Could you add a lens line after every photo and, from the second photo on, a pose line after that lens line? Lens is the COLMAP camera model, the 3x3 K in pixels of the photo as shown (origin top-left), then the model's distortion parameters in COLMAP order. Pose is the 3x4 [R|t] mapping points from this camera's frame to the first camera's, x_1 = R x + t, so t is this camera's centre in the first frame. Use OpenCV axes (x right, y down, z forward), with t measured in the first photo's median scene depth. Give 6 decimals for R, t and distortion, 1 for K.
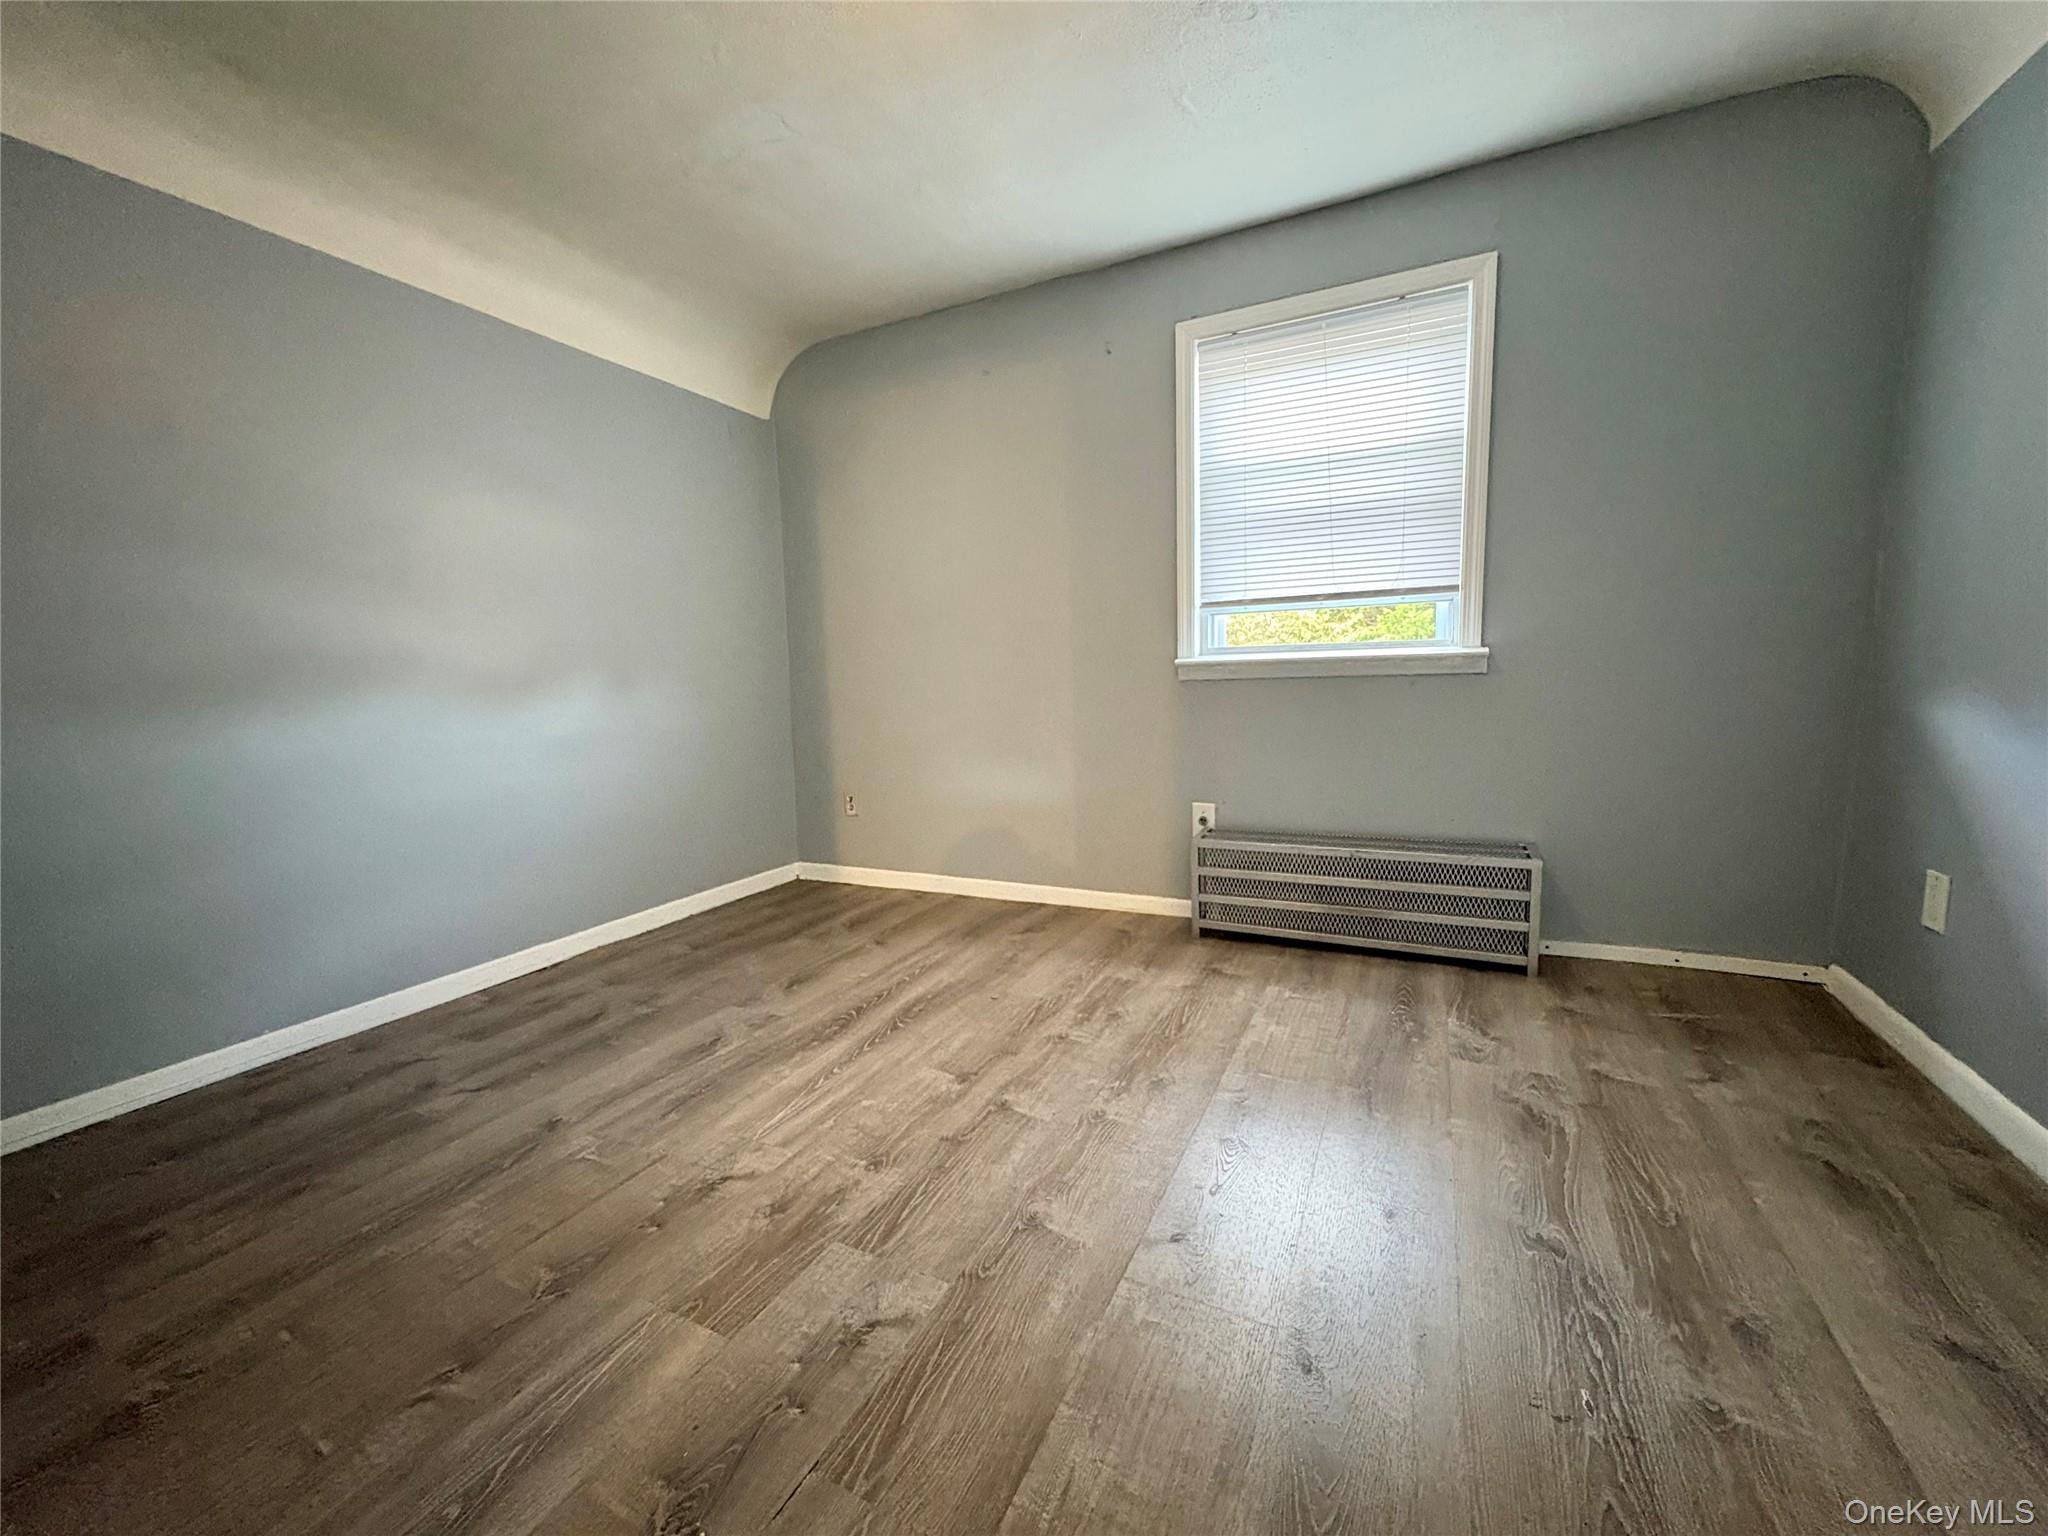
lens RADIAL K [[819.5, 0, 1024.0], [0, 819.5, 768.5], [0, 0, 1]] dist [0.000031, 0.000794]
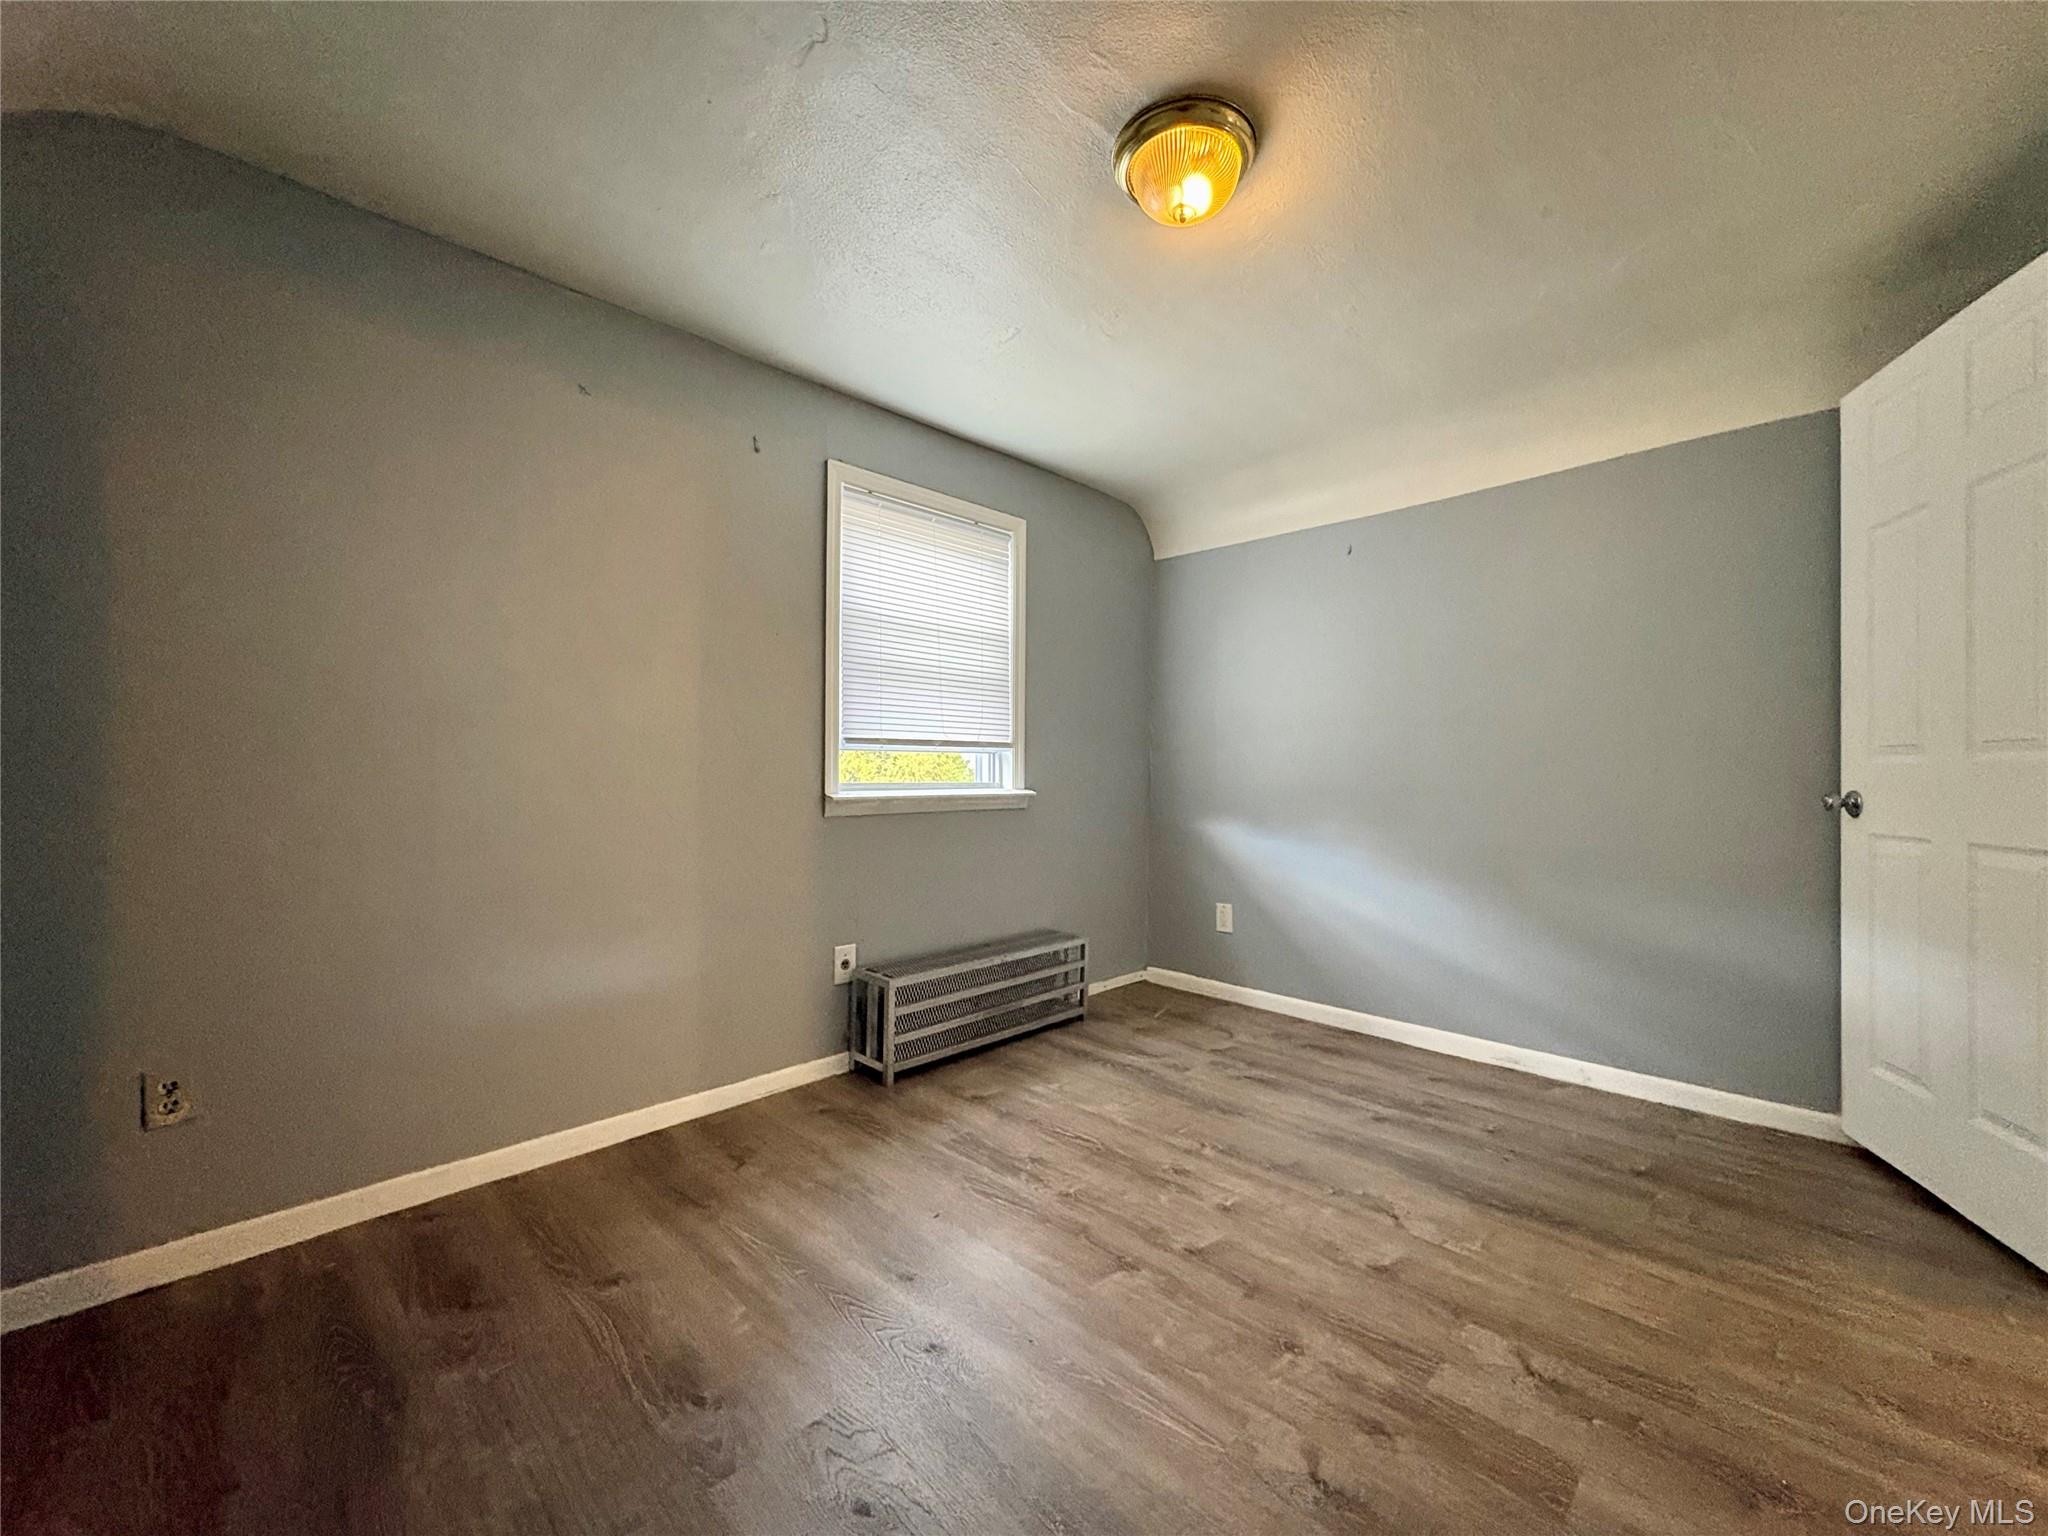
lens RADIAL K [[819.5, 0, 1020.0], [0, 819.5, 770.2], [0, 0, 1]] dist [0.000031, 0.000794]
pose [[0.307177, 0.037664, 0.950907, -0.754496], [0.104341, 0.991859, -0.072992, -0.081883], [-0.945915, 0.121640, 0.300746, 0.596025]]
